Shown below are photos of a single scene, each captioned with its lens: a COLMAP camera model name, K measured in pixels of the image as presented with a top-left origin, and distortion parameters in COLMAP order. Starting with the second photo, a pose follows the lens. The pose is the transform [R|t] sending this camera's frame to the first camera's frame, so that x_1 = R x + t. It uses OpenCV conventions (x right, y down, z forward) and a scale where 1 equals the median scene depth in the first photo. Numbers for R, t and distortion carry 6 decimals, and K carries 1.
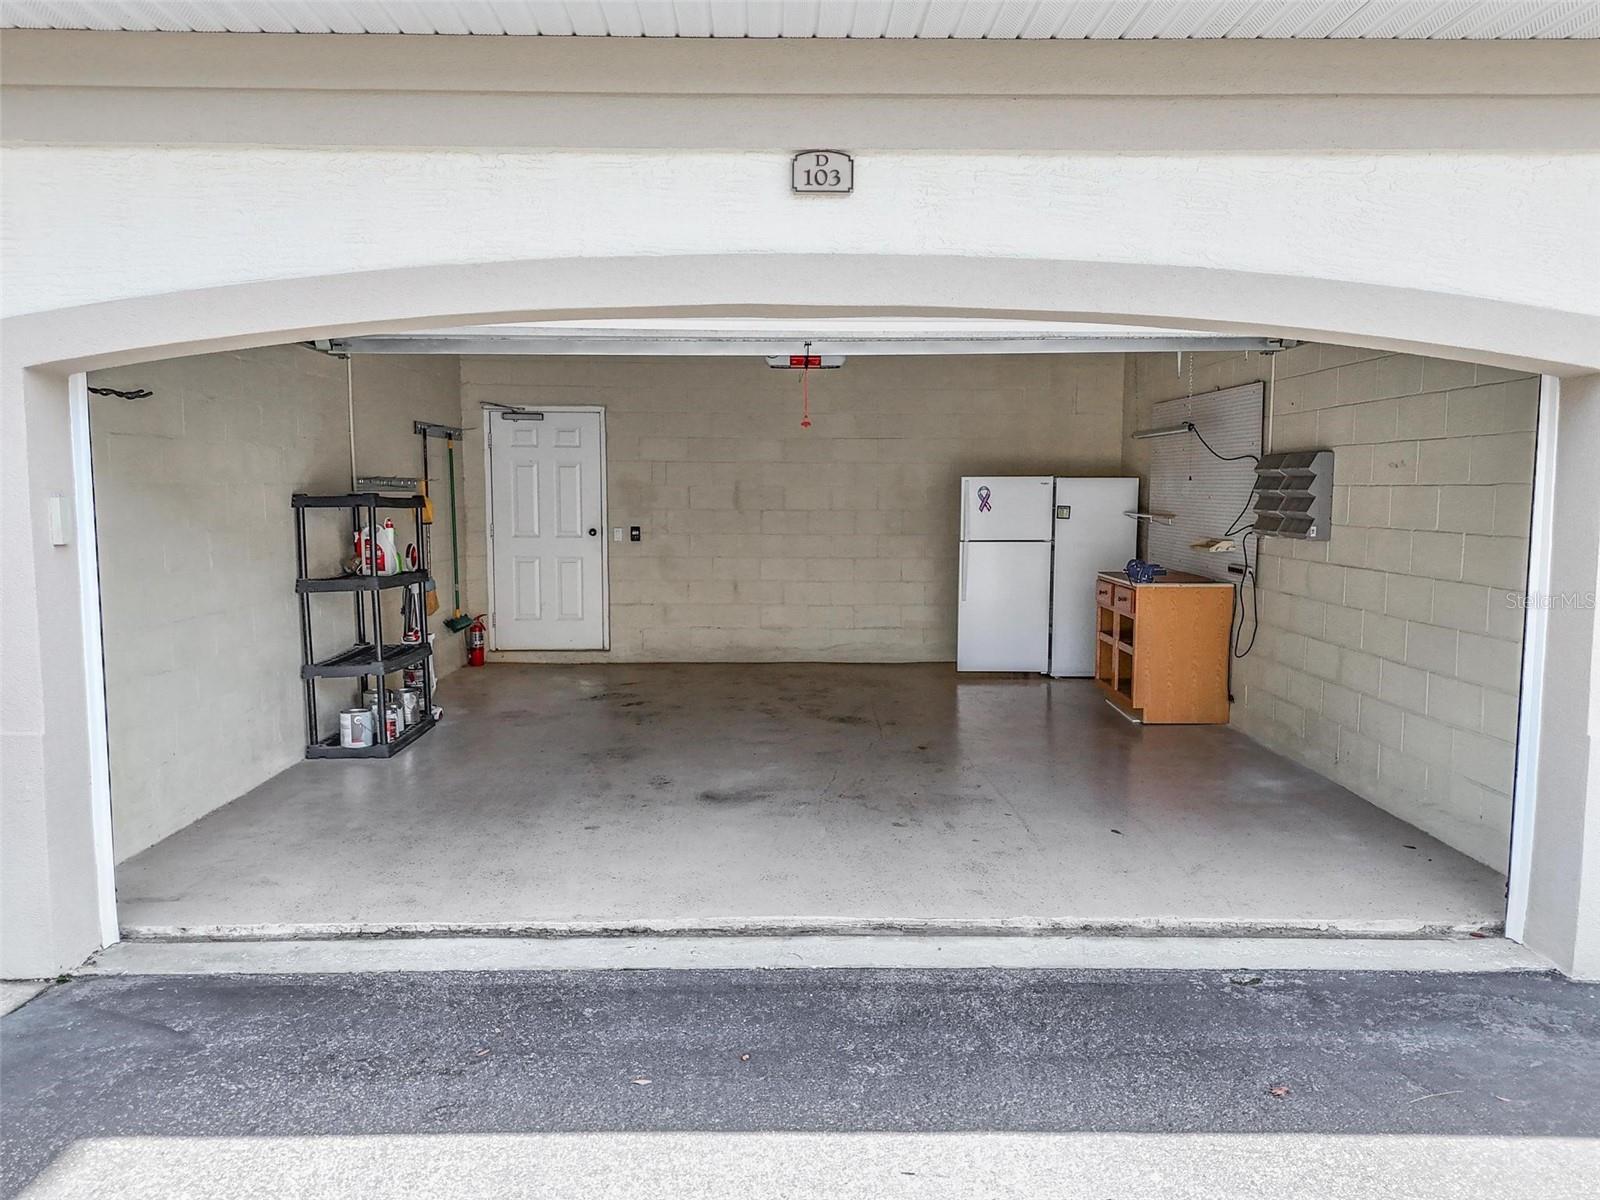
lens RADIAL K [[1225.6, 0, 666.2], [0, 1225.6, 644.4], [0, 0, 1]] dist [0.117460, -0.205025]
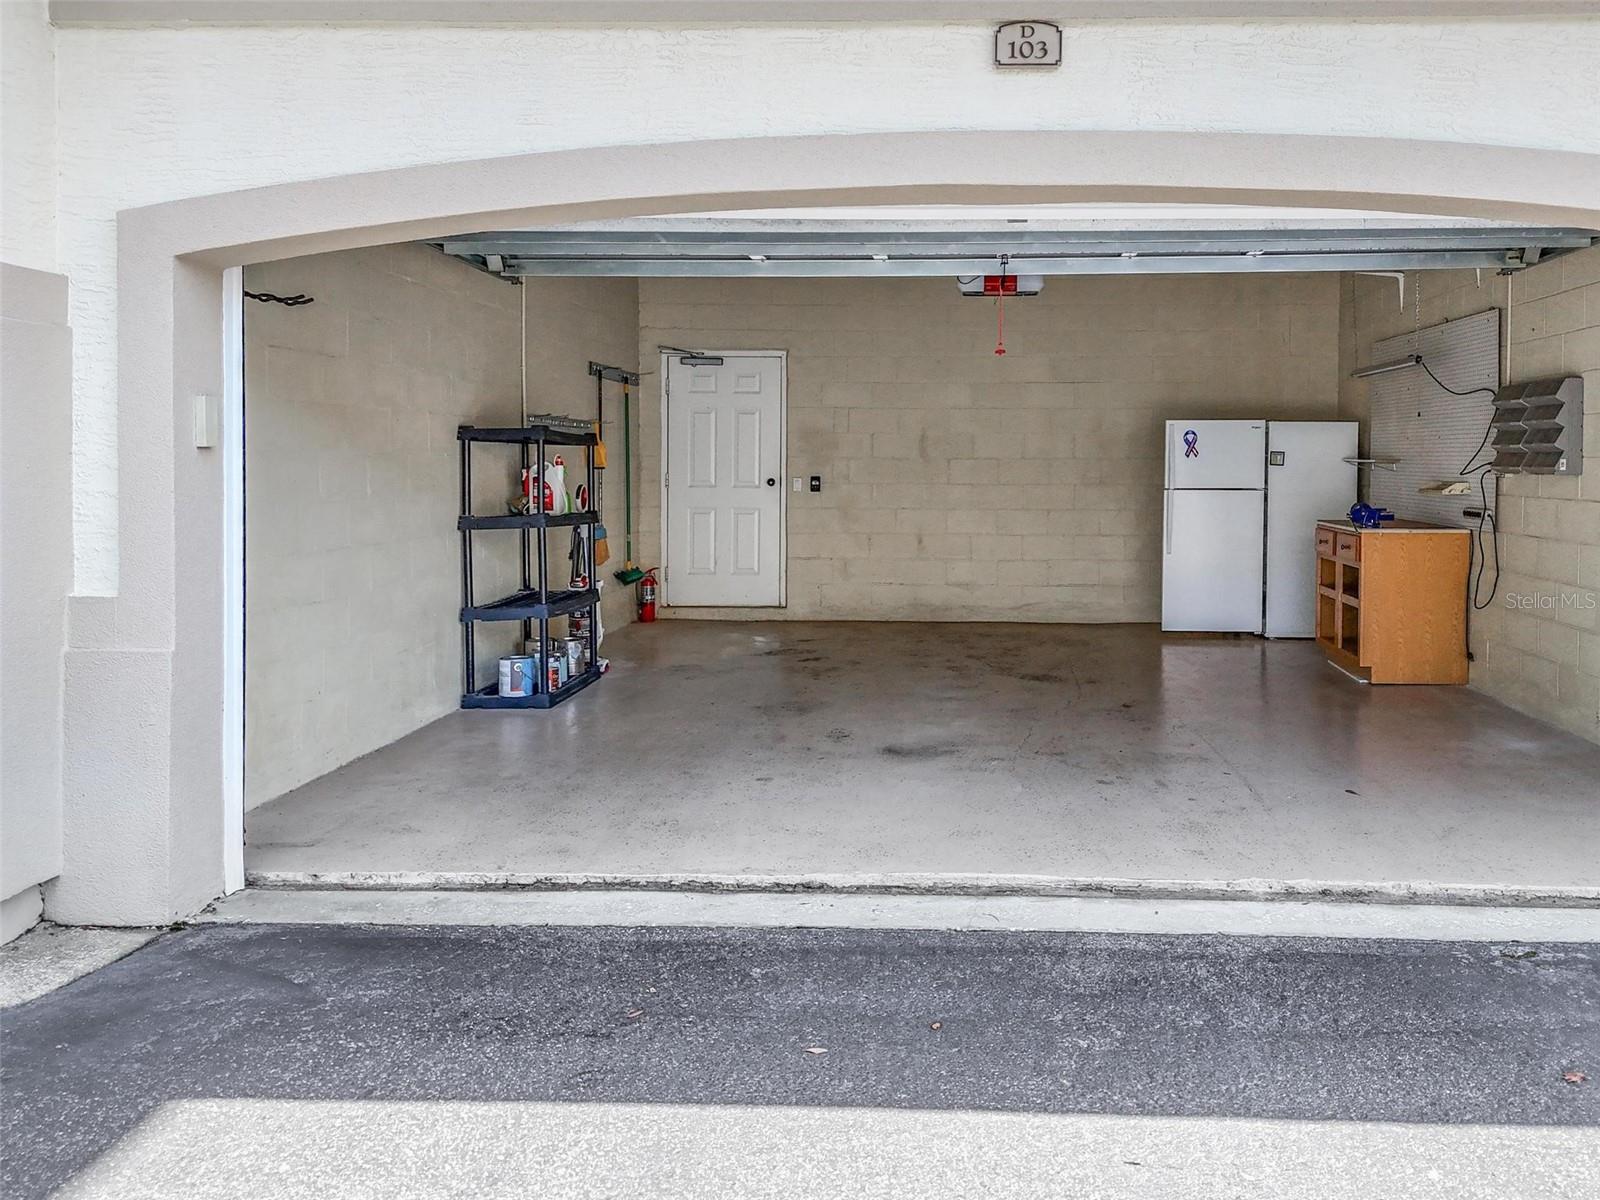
lens RADIAL K [[1166.7, 0, 800.0], [0, 1166.7, 600.0], [0, 0, 1]] dist [0.105090, -0.127284]
pose [[0.999315, 0.015496, -0.033612, -0.007221], [-0.018595, 0.995404, -0.093940, 0.105381], [0.032002, 0.094501, 0.995010, 0.131705]]
